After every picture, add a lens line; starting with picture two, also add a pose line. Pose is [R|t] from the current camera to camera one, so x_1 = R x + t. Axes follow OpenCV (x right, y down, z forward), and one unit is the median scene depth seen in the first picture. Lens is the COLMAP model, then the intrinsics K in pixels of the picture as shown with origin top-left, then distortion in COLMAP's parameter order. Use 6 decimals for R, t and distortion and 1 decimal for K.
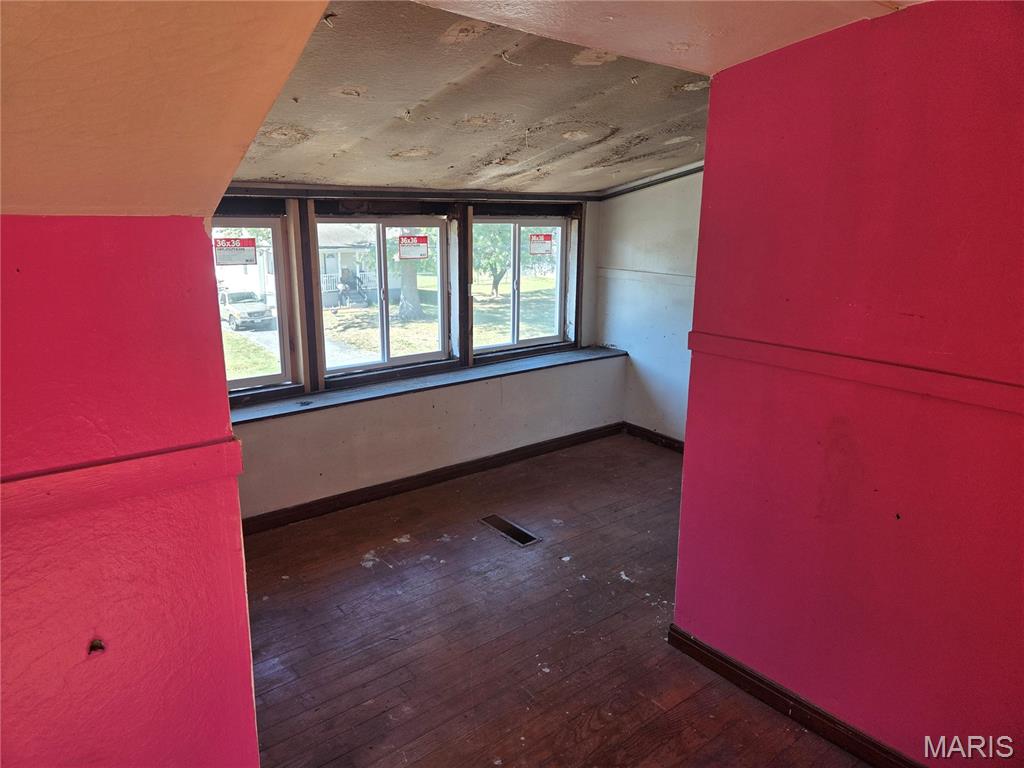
lens RADIAL K [[689.5, 0, 510.2], [0, 689.5, 382.3], [0, 0, 1]] dist [0.081694, -0.070841]
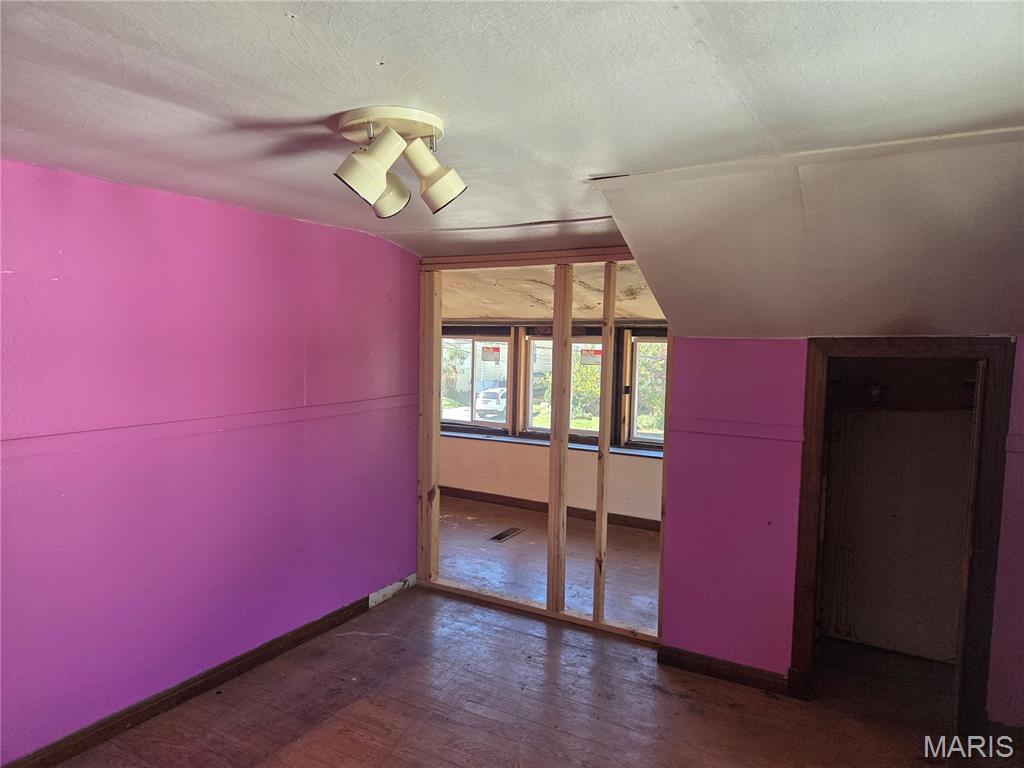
lens RADIAL K [[689.5, 0, 510.2], [0, 689.5, 382.3], [0, 0, 1]] dist [0.081694, -0.070841]
pose [[0.362200, 0.071174, -0.929379, 1.388120], [-0.226940, 0.973810, -0.013867, -0.096286], [0.904052, 0.215936, 0.368866, 0.364435]]
